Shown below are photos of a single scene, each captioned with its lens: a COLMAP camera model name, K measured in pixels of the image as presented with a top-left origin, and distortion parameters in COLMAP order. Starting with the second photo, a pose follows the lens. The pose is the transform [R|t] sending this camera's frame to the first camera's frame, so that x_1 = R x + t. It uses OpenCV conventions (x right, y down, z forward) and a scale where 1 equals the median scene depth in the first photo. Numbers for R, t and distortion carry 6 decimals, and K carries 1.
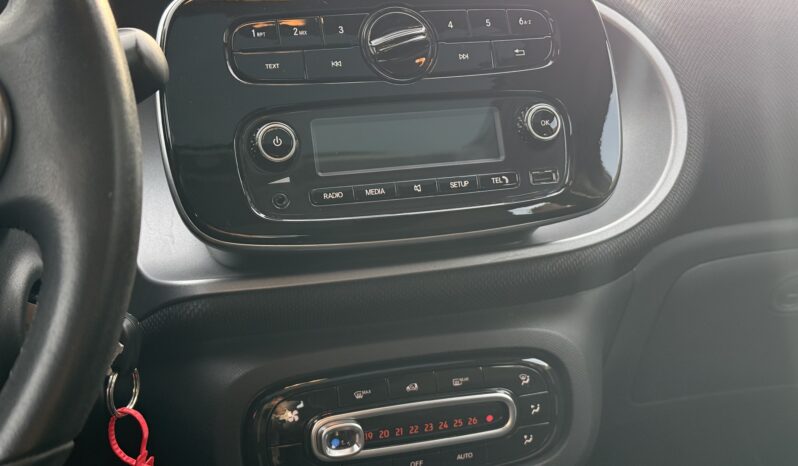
lens RADIAL K [[1125.4, 0, 399.7], [0, 1125.4, 232.5], [0, 0, 1]] dist [0.121521, 0.000000]
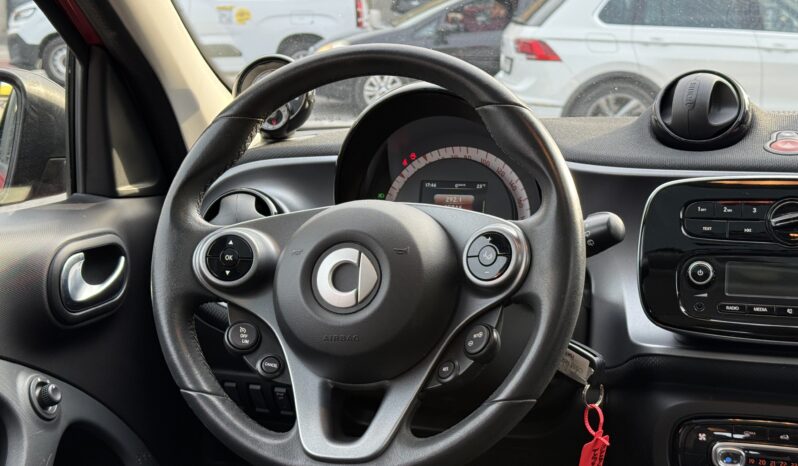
lens RADIAL K [[1125.4, 0, 400.6], [0, 1125.4, 231.1], [0, 0, 1]] dist [0.121521, 0.000000]
pose [[0.823044, 0.107979, -0.557619, 0.452903], [-0.138538, 0.990275, -0.012722, -0.054466], [0.550822, 0.087722, 0.830000, -0.670301]]
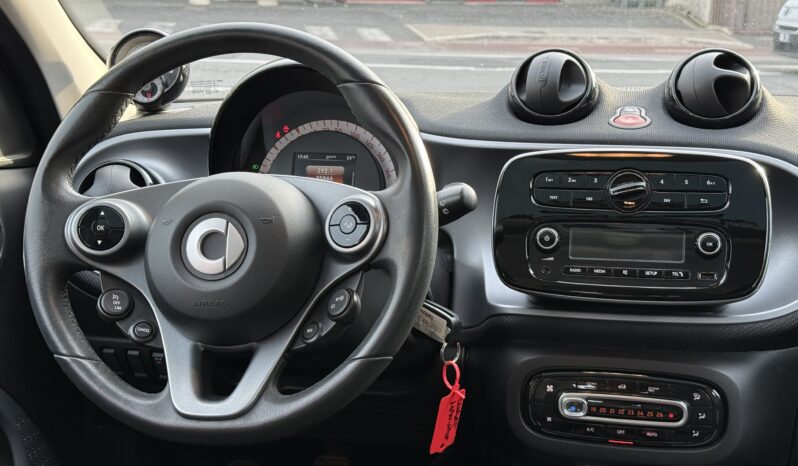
lens RADIAL K [[1125.4, 0, 403.1], [0, 1125.4, 236.3], [0, 0, 1]] dist [0.121521, 0.000000]
pose [[0.871478, 0.119769, -0.475584, 0.546973], [-0.131774, 0.991246, 0.008163, -0.063574], [0.472399, 0.055556, 0.879632, -0.730950]]
